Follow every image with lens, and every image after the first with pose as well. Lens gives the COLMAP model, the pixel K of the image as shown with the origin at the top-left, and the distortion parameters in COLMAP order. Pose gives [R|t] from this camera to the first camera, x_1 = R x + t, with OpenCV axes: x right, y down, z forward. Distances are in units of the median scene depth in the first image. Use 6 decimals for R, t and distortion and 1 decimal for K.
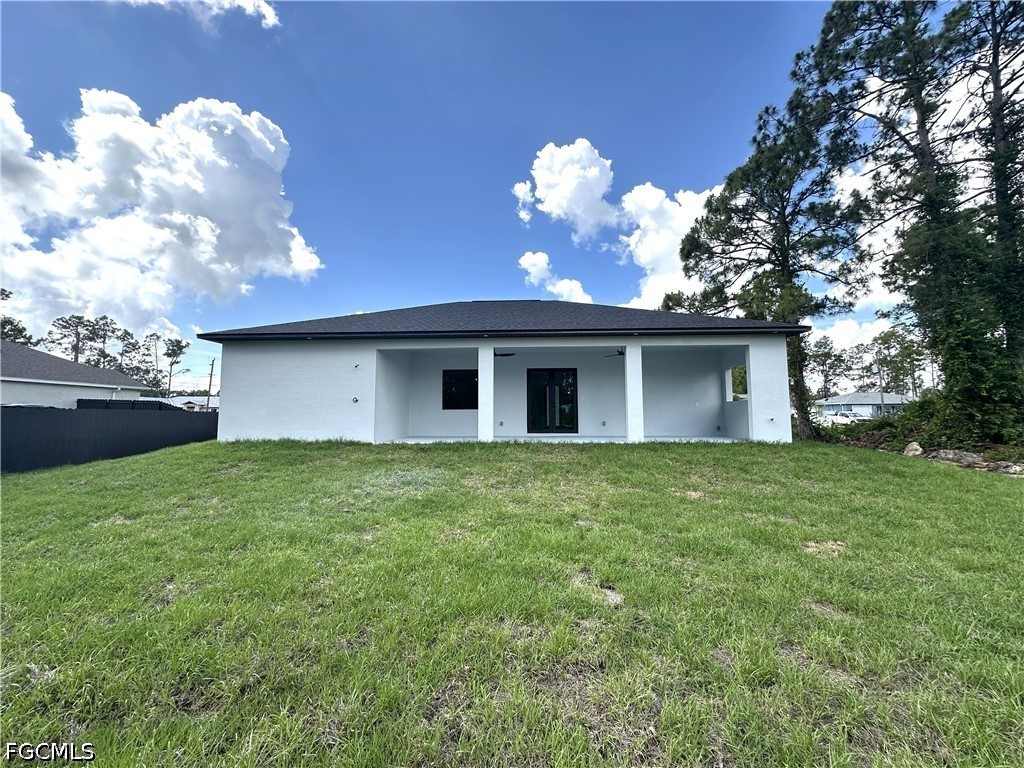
lens RADIAL K [[409.7, 0, 508.4], [0, 409.7, 384.8], [0, 0, 1]] dist [-0.004681, 0.000937]
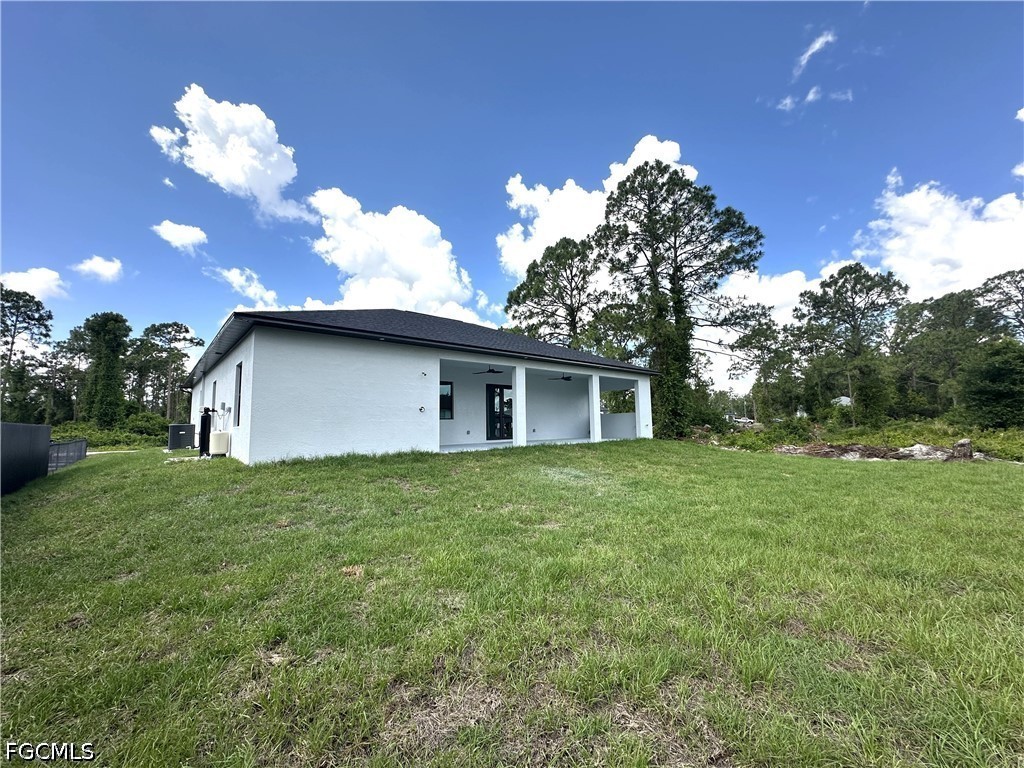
lens RADIAL K [[409.7, 0, 512.7], [0, 409.7, 384.4], [0, 0, 1]] dist [-0.004681, 0.000937]
pose [[0.717202, 0.059537, 0.694317, -0.877087], [-0.037145, 0.998193, -0.047225, 0.015622], [-0.695875, 0.008079, 0.718118, 0.158370]]
